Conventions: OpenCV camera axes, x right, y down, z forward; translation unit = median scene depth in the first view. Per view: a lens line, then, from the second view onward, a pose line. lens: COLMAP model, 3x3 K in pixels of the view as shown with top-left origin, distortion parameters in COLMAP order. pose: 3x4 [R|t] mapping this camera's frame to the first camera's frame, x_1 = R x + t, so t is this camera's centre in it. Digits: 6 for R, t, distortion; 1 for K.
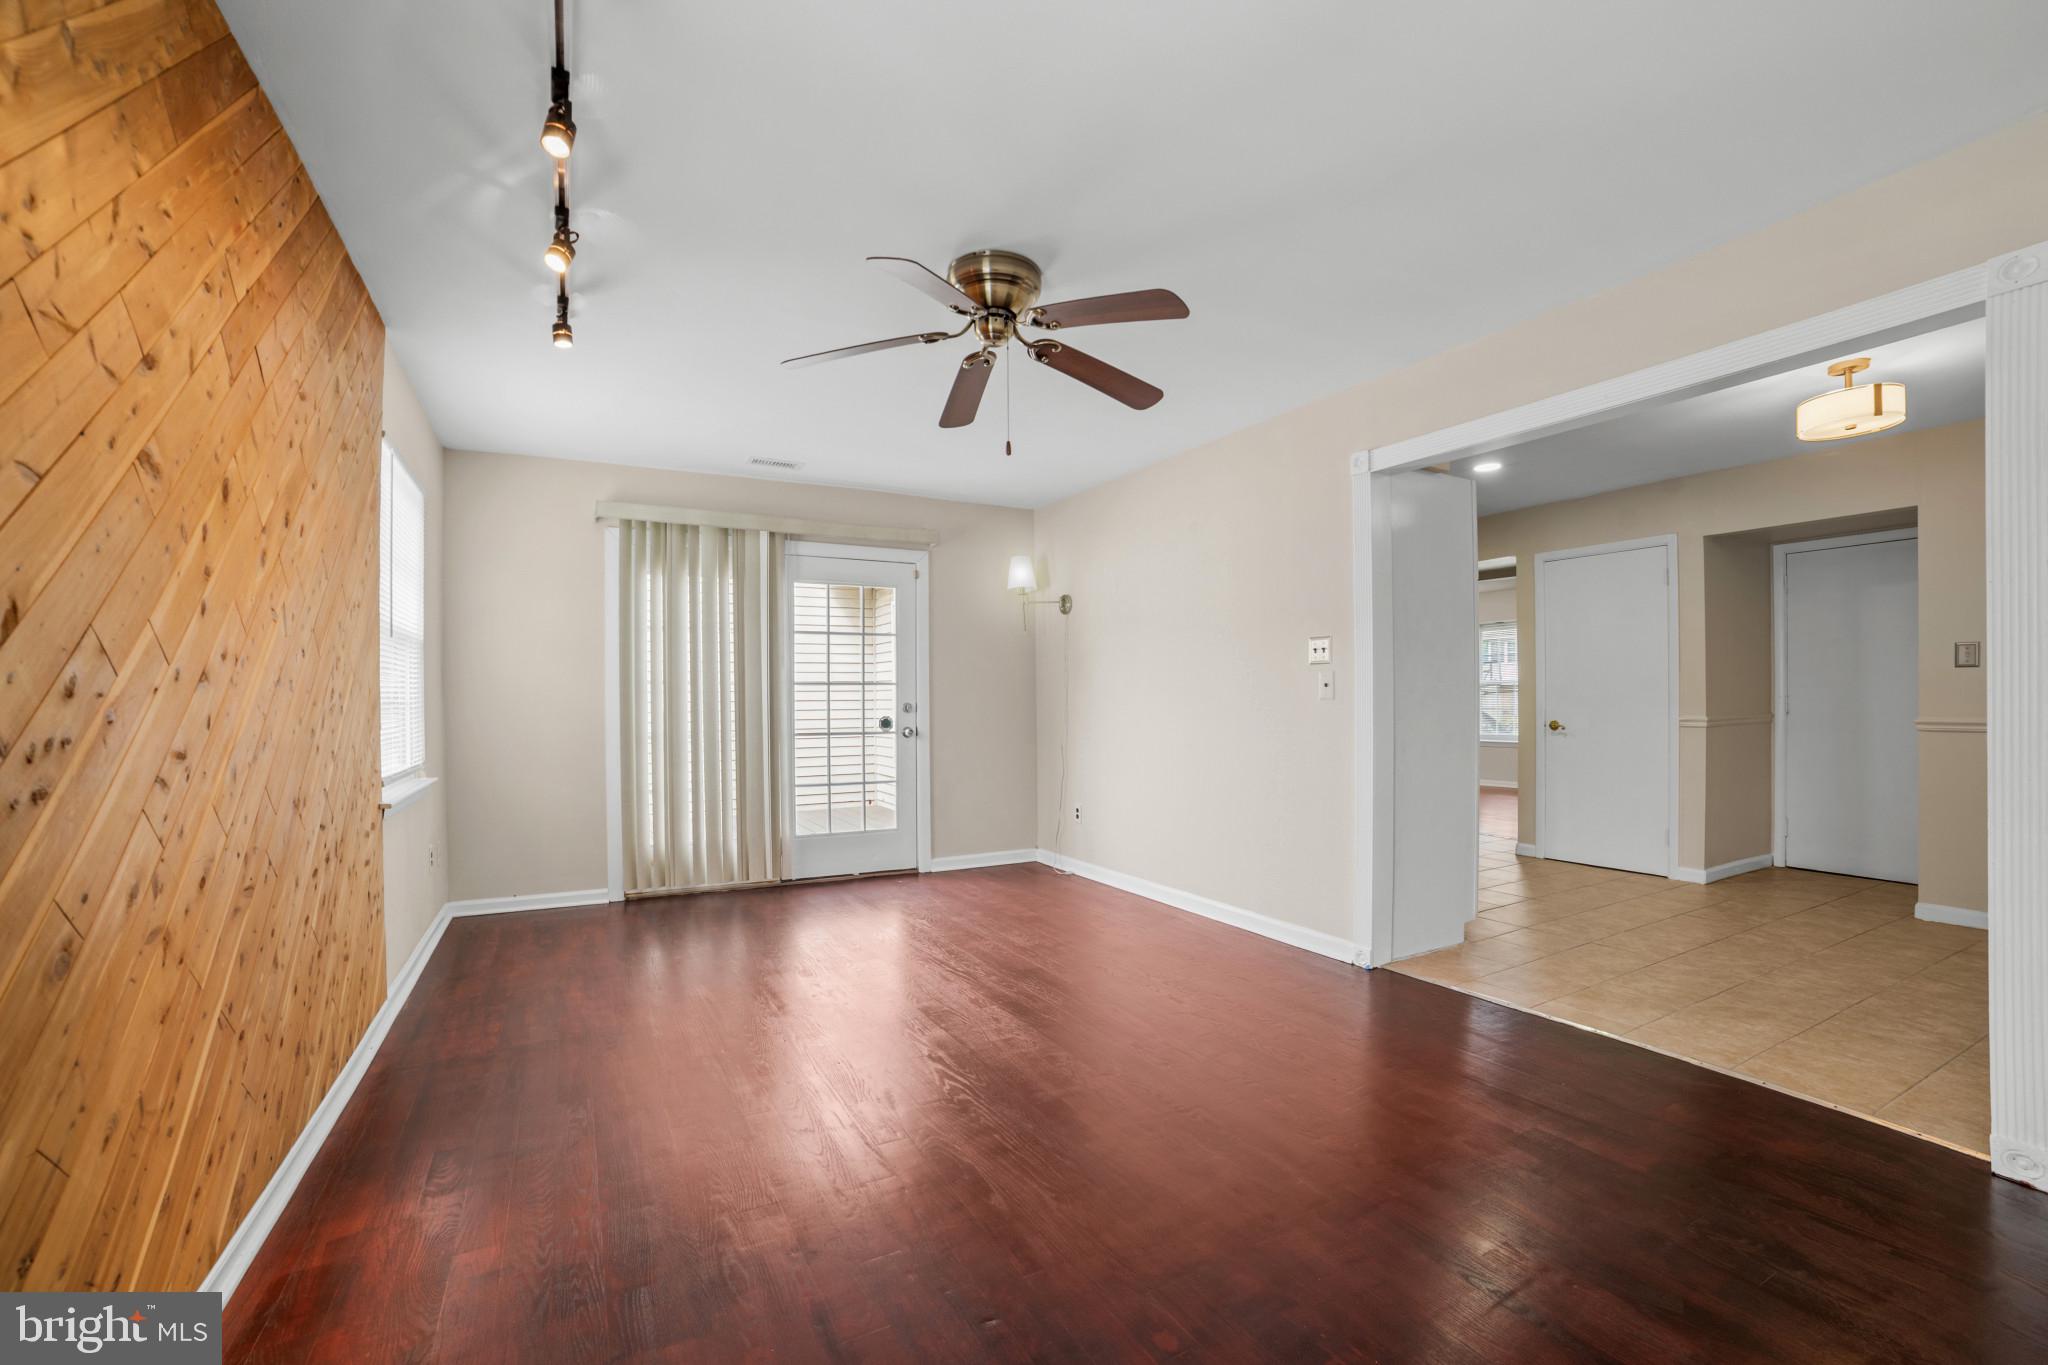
lens RADIAL K [[838.8, 0, 1018.5], [0, 838.8, 676.2], [0, 0, 1]] dist [-0.096036, 0.036786]
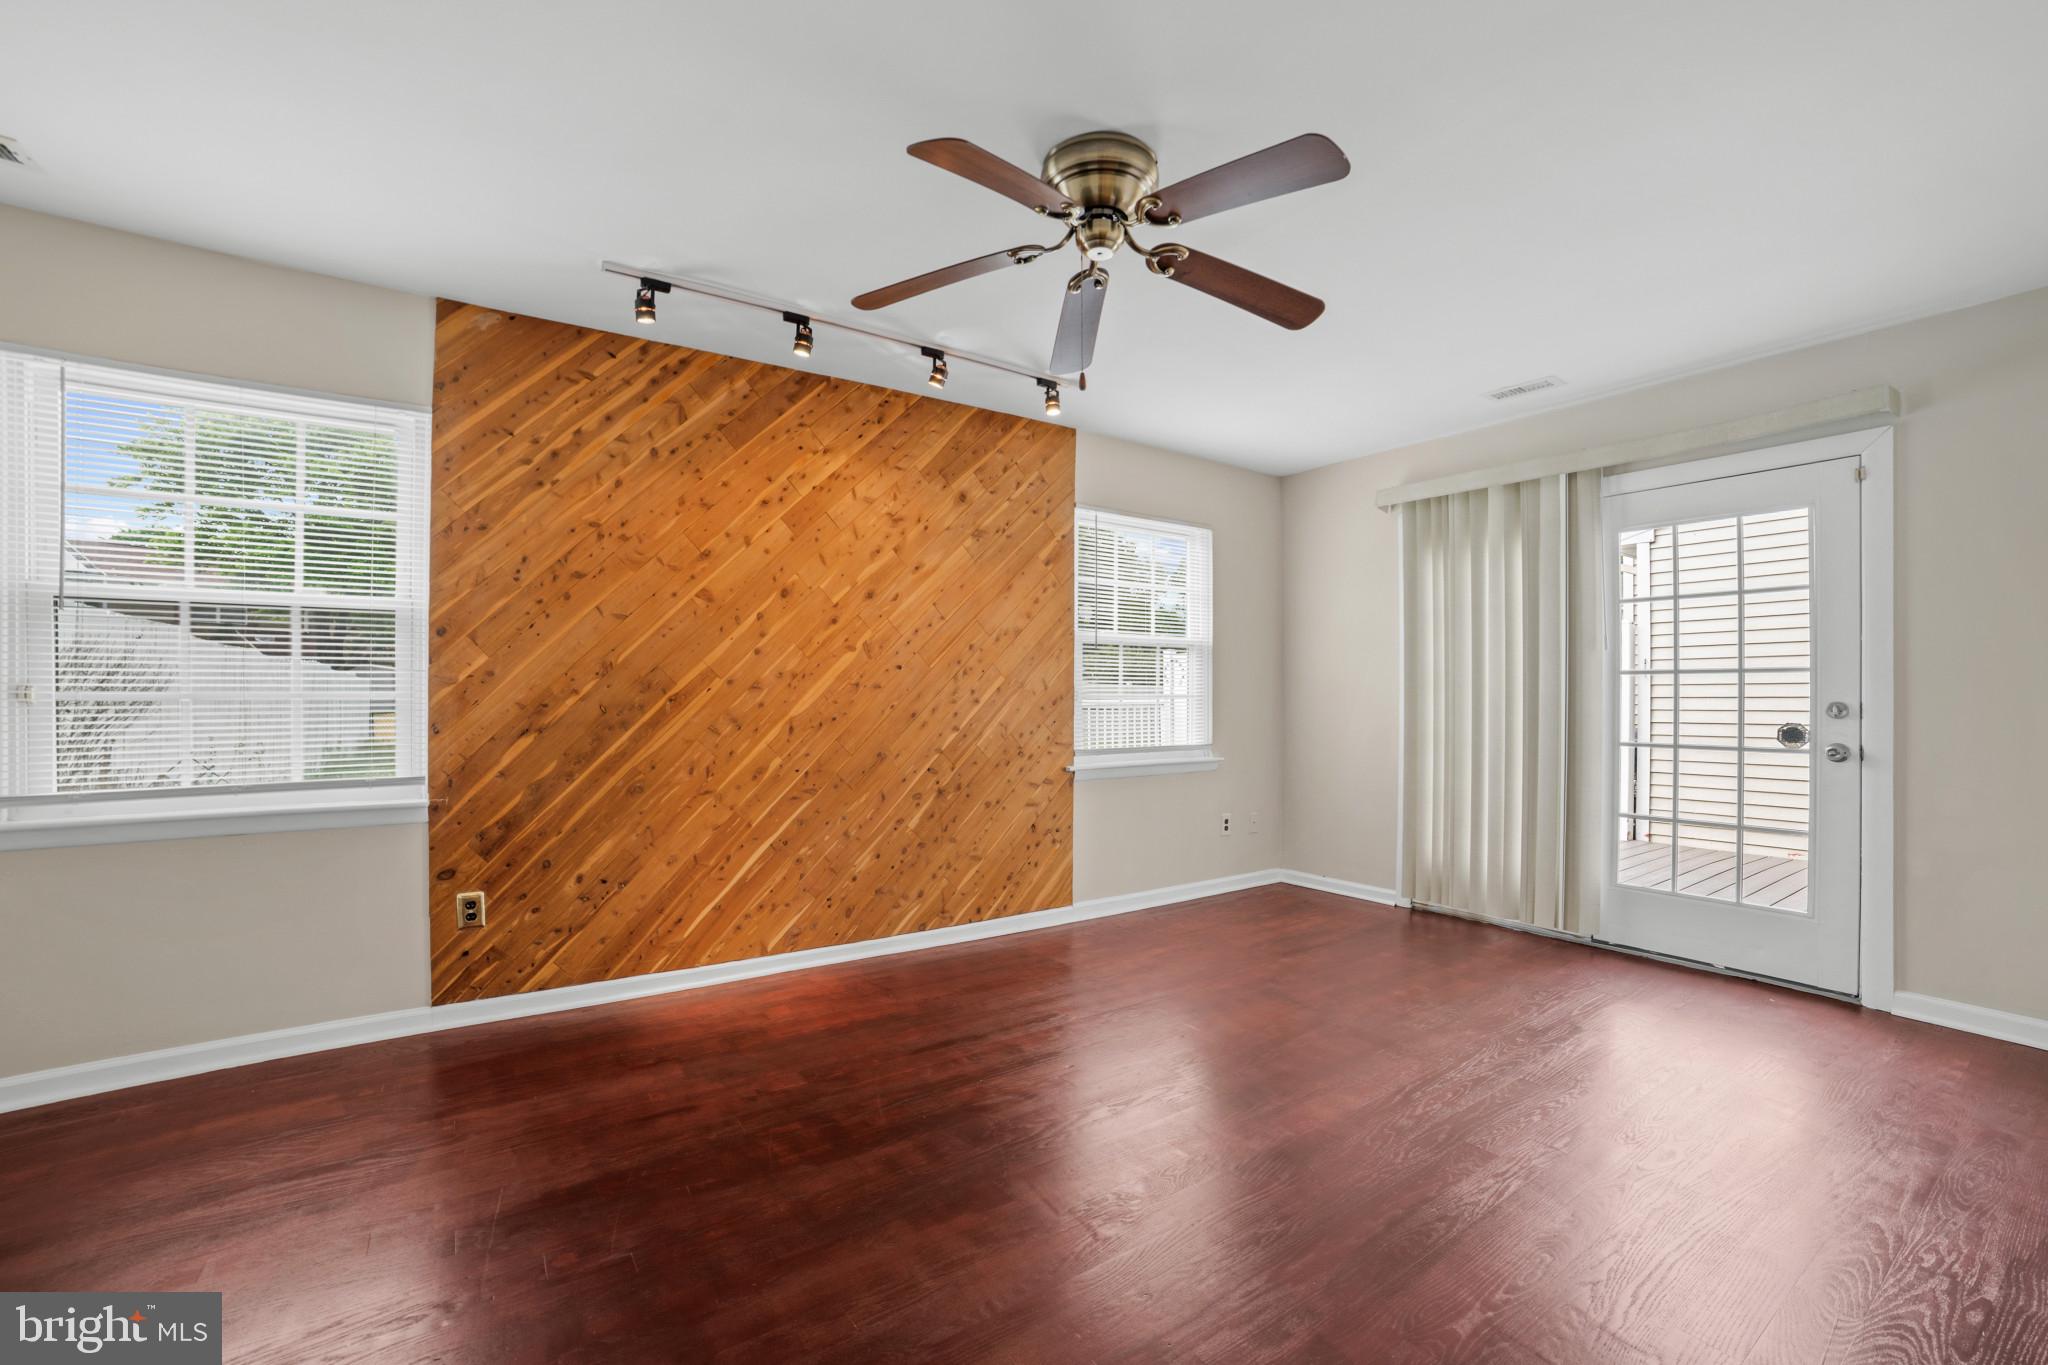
lens RADIAL K [[838.8, 0, 1018.5], [0, 838.8, 676.2], [0, 0, 1]] dist [-0.096036, 0.036786]
pose [[0.117485, -0.013876, -0.992978, 0.377451], [0.026708, 0.999585, -0.010809, 0.005642], [0.992715, -0.025251, 0.117807, 0.420603]]
